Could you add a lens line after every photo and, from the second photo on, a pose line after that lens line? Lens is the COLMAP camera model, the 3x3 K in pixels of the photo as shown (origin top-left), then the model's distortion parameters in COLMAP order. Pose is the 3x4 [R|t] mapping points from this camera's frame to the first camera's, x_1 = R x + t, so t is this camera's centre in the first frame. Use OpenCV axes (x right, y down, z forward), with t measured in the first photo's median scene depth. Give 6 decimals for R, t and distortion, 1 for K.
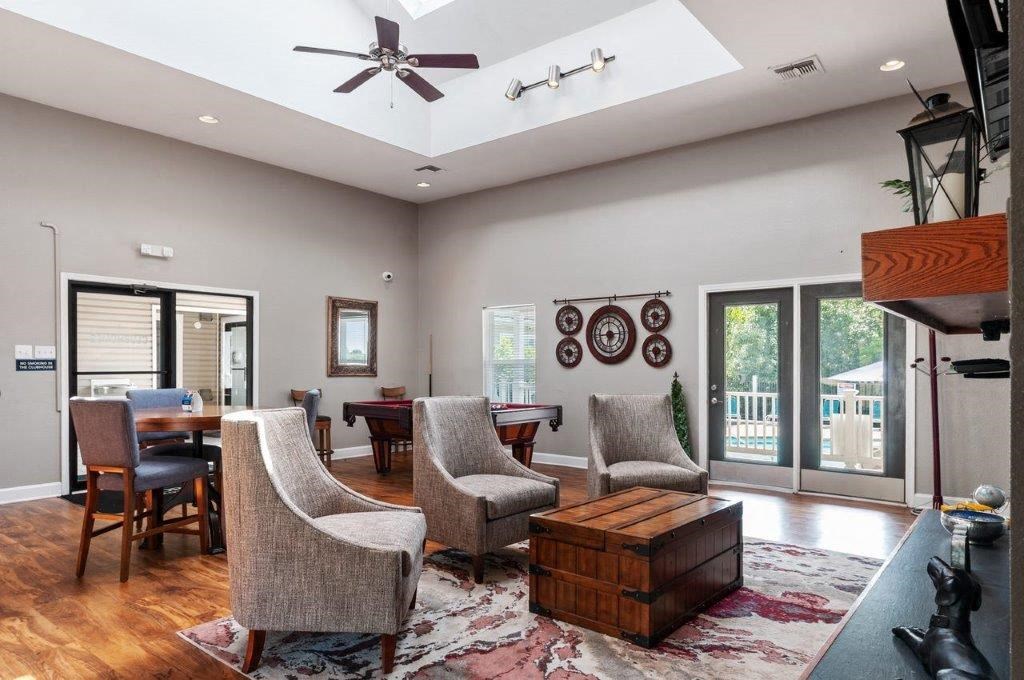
lens RADIAL K [[652.1, 0, 512.1], [0, 652.1, 353.1], [0, 0, 1]] dist [0.006771, -0.002753]
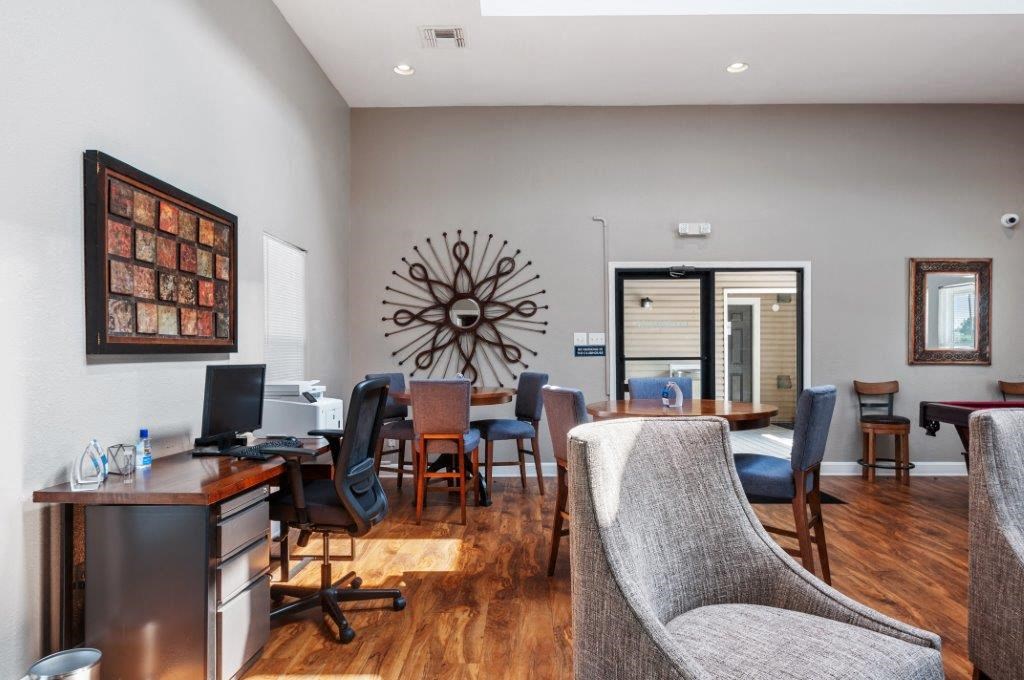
lens RADIAL K [[652.1, 0, 512.1], [0, 652.1, 353.1], [0, 0, 1]] dist [0.006771, -0.002753]
pose [[0.627903, -0.000724, -0.778291, 0.022549], [0.019359, 0.999705, 0.014689, 0.003220], [0.778051, -0.024290, 0.627732, 0.213515]]
